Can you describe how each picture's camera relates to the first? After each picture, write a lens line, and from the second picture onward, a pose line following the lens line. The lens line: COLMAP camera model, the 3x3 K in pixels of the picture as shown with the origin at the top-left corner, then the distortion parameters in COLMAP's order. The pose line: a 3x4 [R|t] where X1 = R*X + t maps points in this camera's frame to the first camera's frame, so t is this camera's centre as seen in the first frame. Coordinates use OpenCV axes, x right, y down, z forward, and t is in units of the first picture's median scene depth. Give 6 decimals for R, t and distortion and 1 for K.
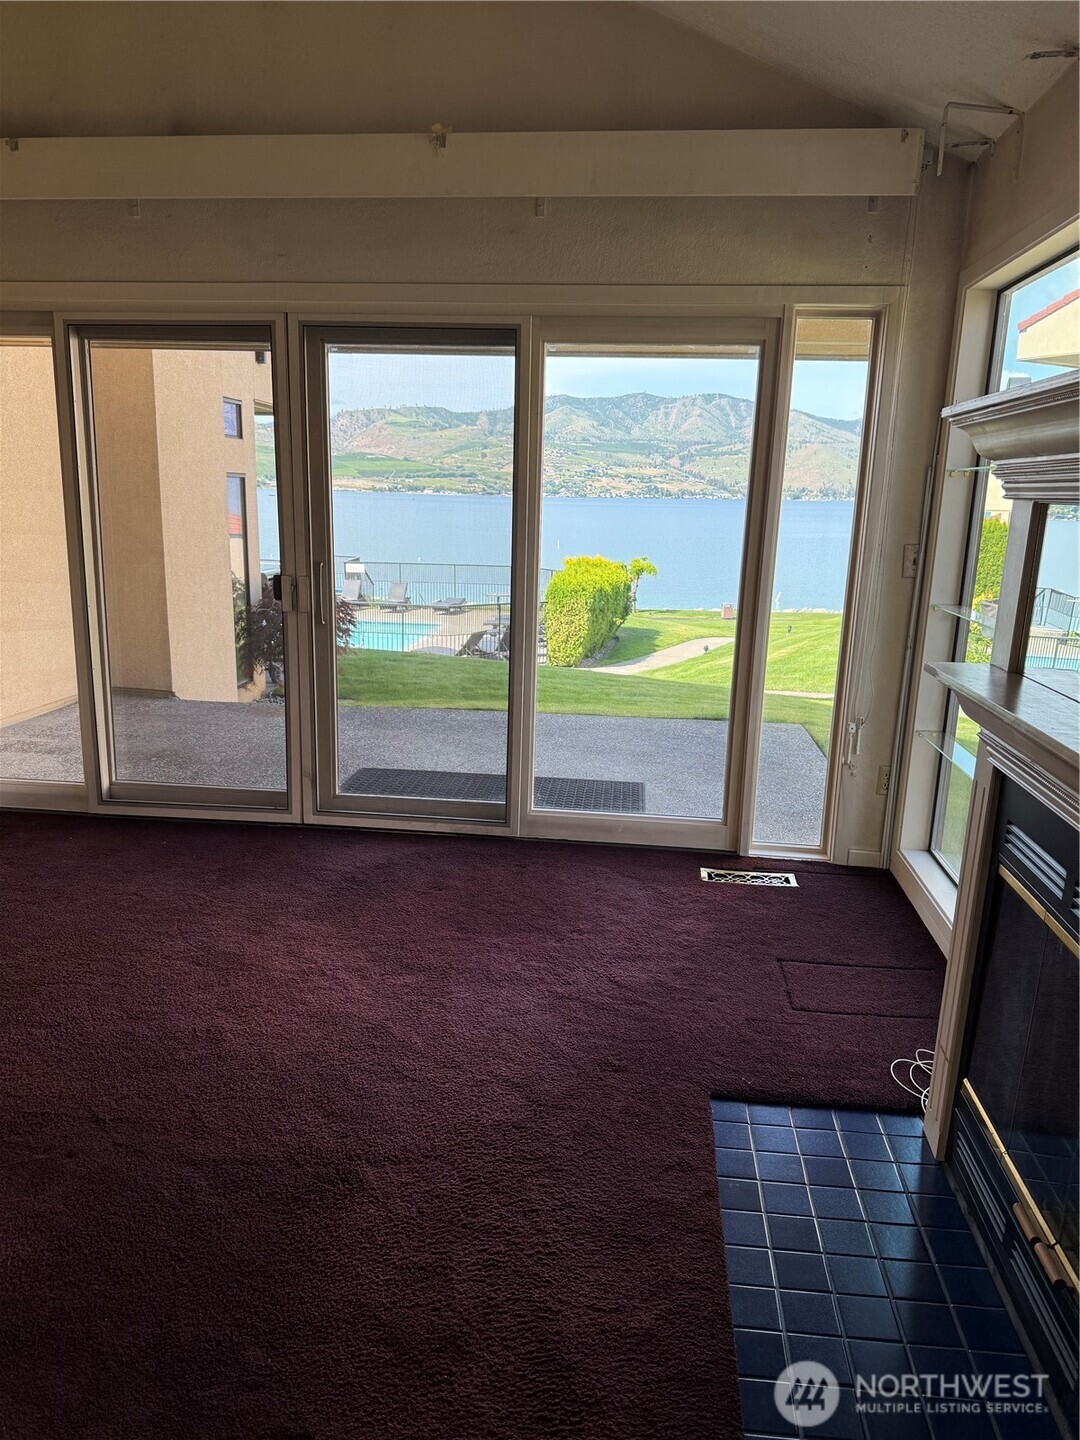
lens RADIAL K [[988.5, 0, 540.0], [0, 988.5, 720.0], [0, 0, 1]] dist [0.123720, 0.000639]
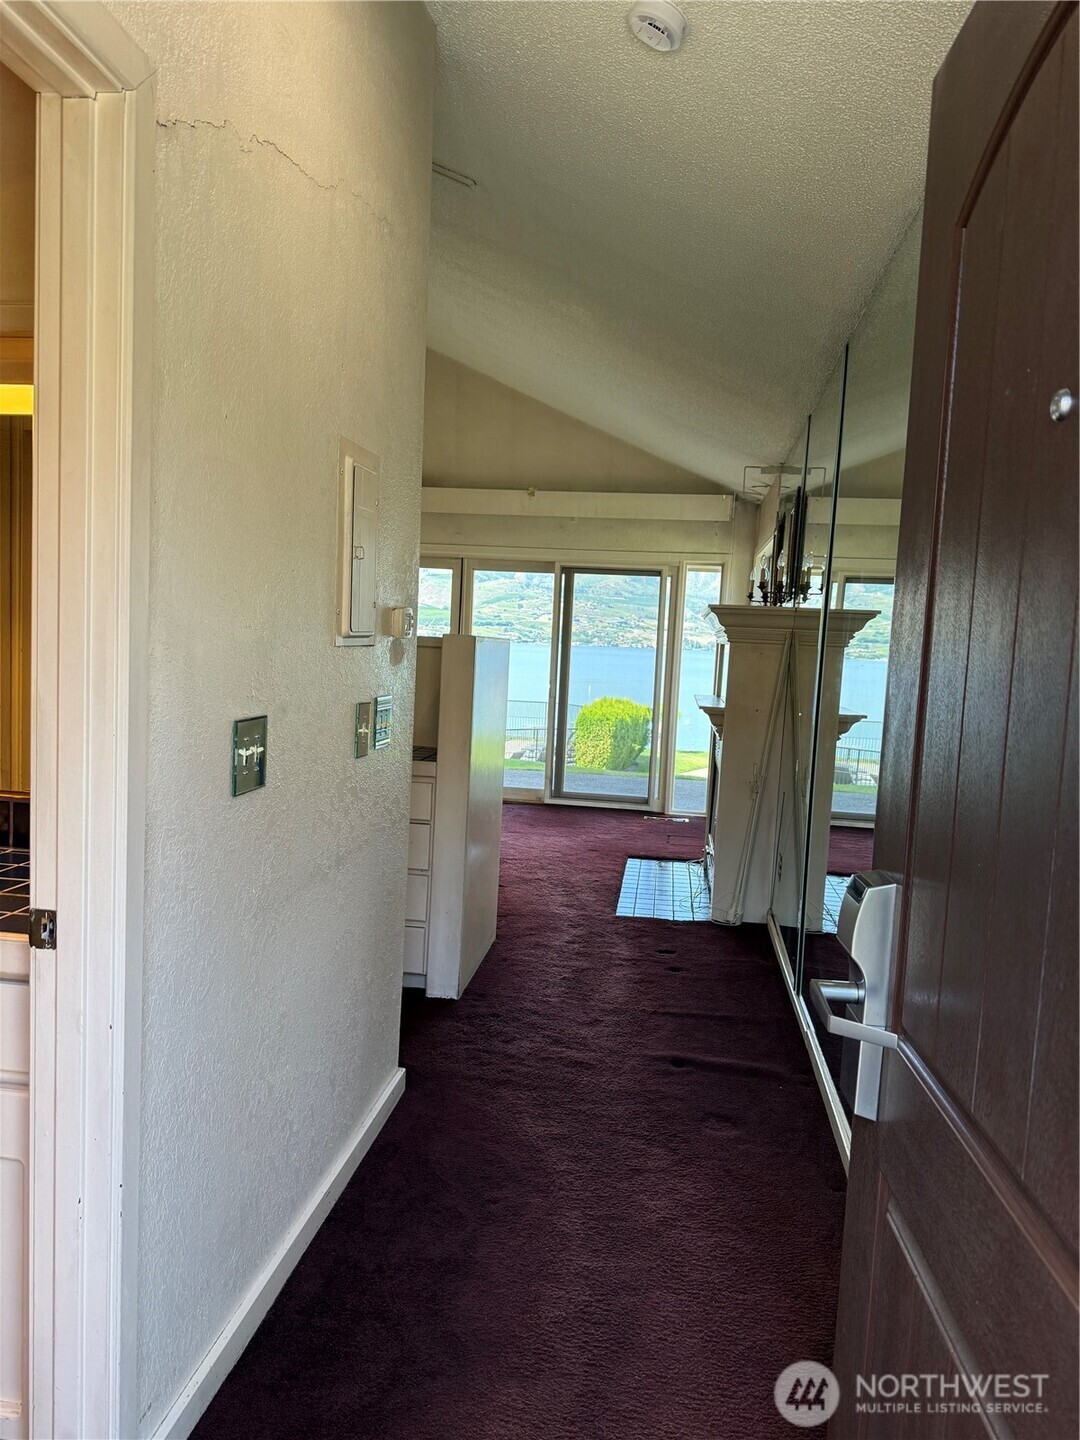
lens RADIAL K [[988.5, 0, 540.0], [0, 988.5, 720.0], [0, 0, 1]] dist [0.123720, 0.000639]
pose [[0.999197, 0.023774, -0.032263, 0.001179], [-0.028200, 0.989097, -0.144543, 0.043525], [0.028475, 0.145337, 0.988972, -0.182453]]
